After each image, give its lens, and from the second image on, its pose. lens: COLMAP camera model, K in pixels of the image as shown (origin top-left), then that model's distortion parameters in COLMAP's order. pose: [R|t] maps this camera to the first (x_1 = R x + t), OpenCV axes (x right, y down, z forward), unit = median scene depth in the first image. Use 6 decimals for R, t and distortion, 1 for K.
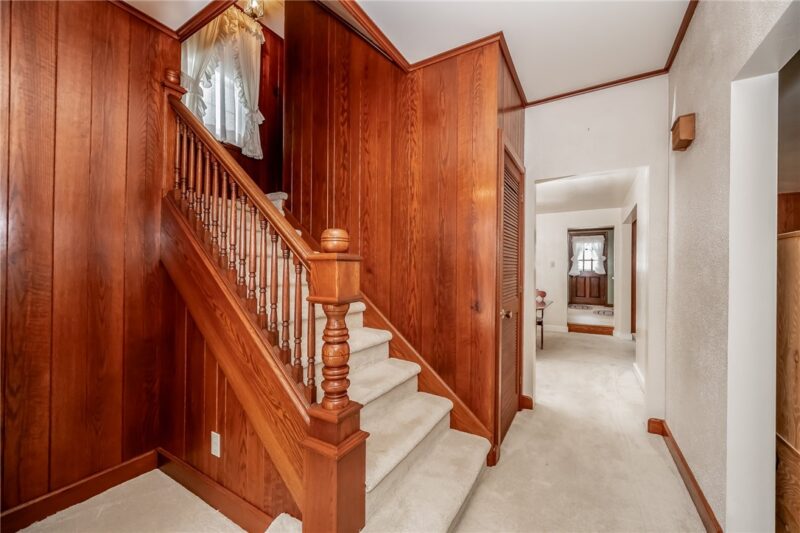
lens RADIAL K [[312.6, 0, 403.3], [0, 312.6, 266.2], [0, 0, 1]] dist [-0.000618, -0.000037]
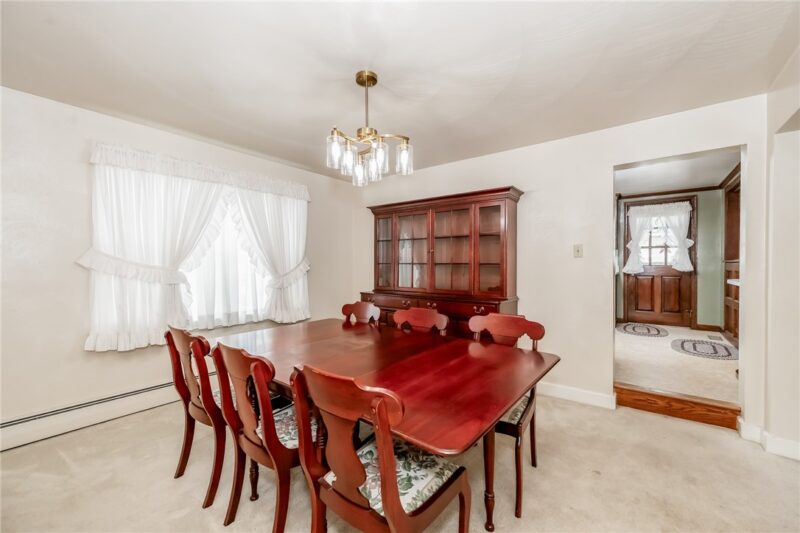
lens RADIAL K [[312.6, 0, 403.3], [0, 312.6, 266.2], [0, 0, 1]] dist [-0.000618, -0.000037]
pose [[0.990841, -0.007610, -0.134816, 0.206637], [0.009396, 0.999876, 0.012614, 0.005036], [0.134704, -0.013765, 0.990790, 0.373107]]
